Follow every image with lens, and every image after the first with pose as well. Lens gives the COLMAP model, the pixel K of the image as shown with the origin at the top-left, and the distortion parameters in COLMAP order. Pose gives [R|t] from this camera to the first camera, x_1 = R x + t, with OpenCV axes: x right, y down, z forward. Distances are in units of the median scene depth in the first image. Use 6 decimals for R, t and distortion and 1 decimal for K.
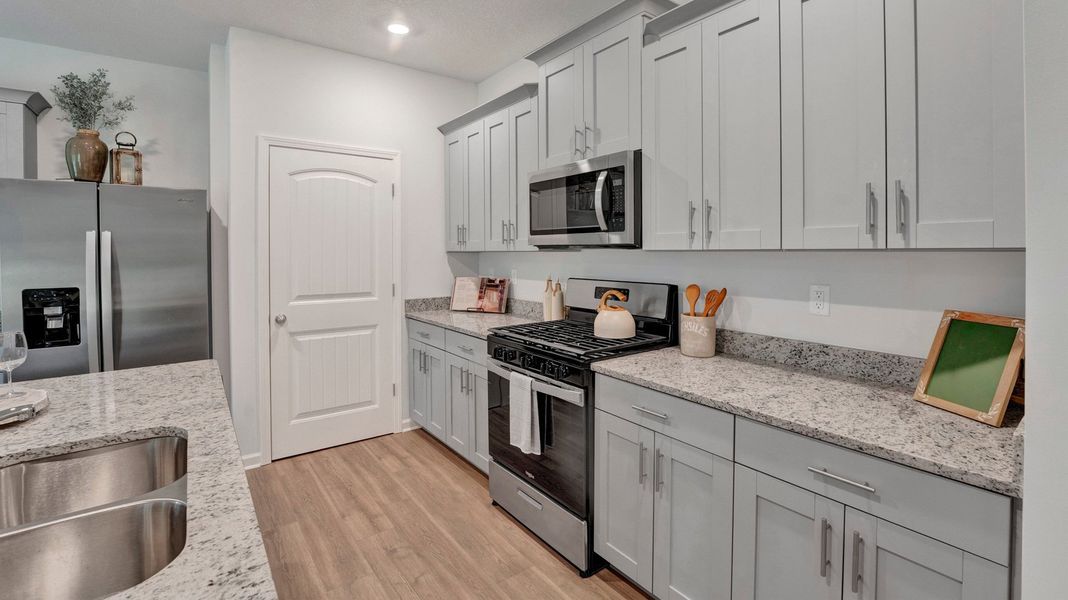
lens RADIAL K [[465.8, 0, 530.1], [0, 465.8, 256.1], [0, 0, 1]] dist [-0.008485, -0.000232]
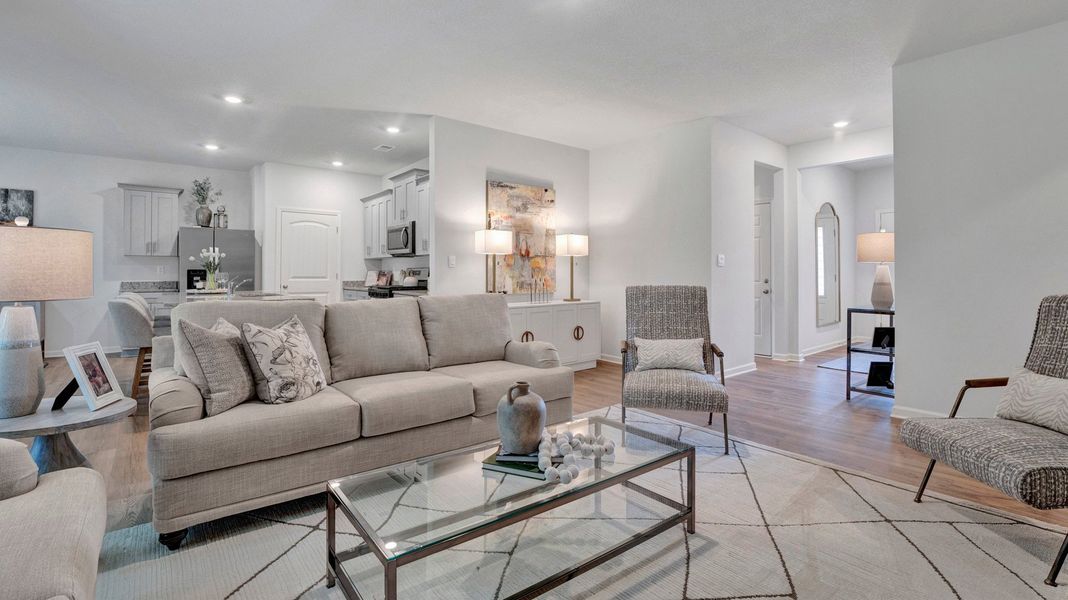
lens RADIAL K [[494.8, 0, 532.8], [0, 494.8, 270.5], [0, 0, 1]] dist [-0.000807, 0.000097]
pose [[0.999738, 0.005981, 0.022093, 0.758864], [-0.005562, 0.999804, -0.018988, 0.116186], [-0.022202, 0.018861, 0.999576, -1.766709]]
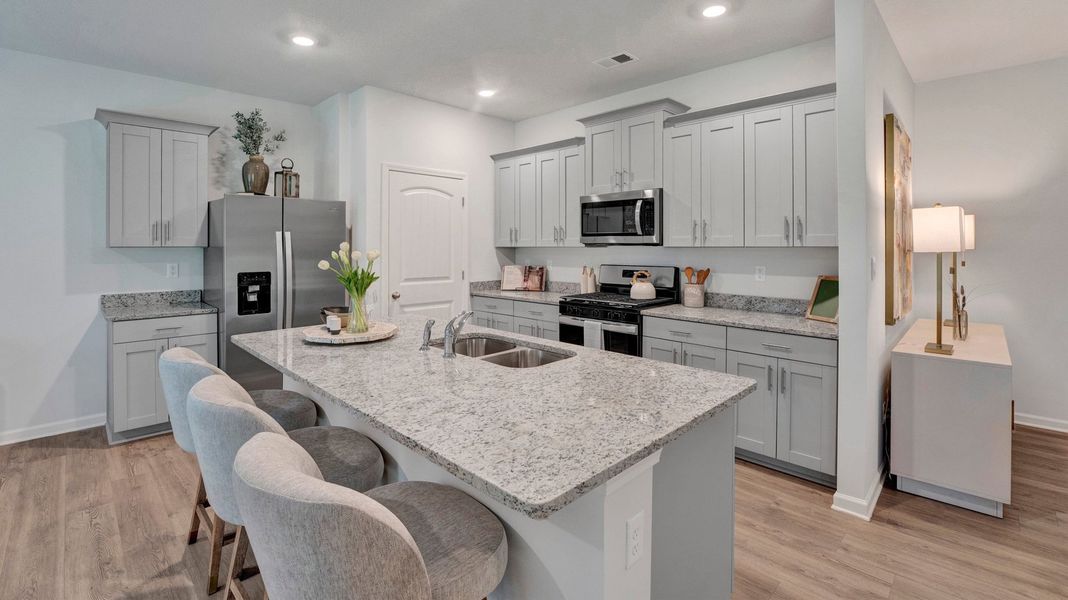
lens RADIAL K [[469.1, 0, 528.1], [0, 469.1, 247.7], [0, 0, 1]] dist [-0.003322, -0.000308]
pose [[0.989071, 0.003351, 0.147400, -0.419651], [-0.002093, 0.999960, -0.008694, 0.005985], [-0.147423, 0.008290, 0.989039, -0.529438]]
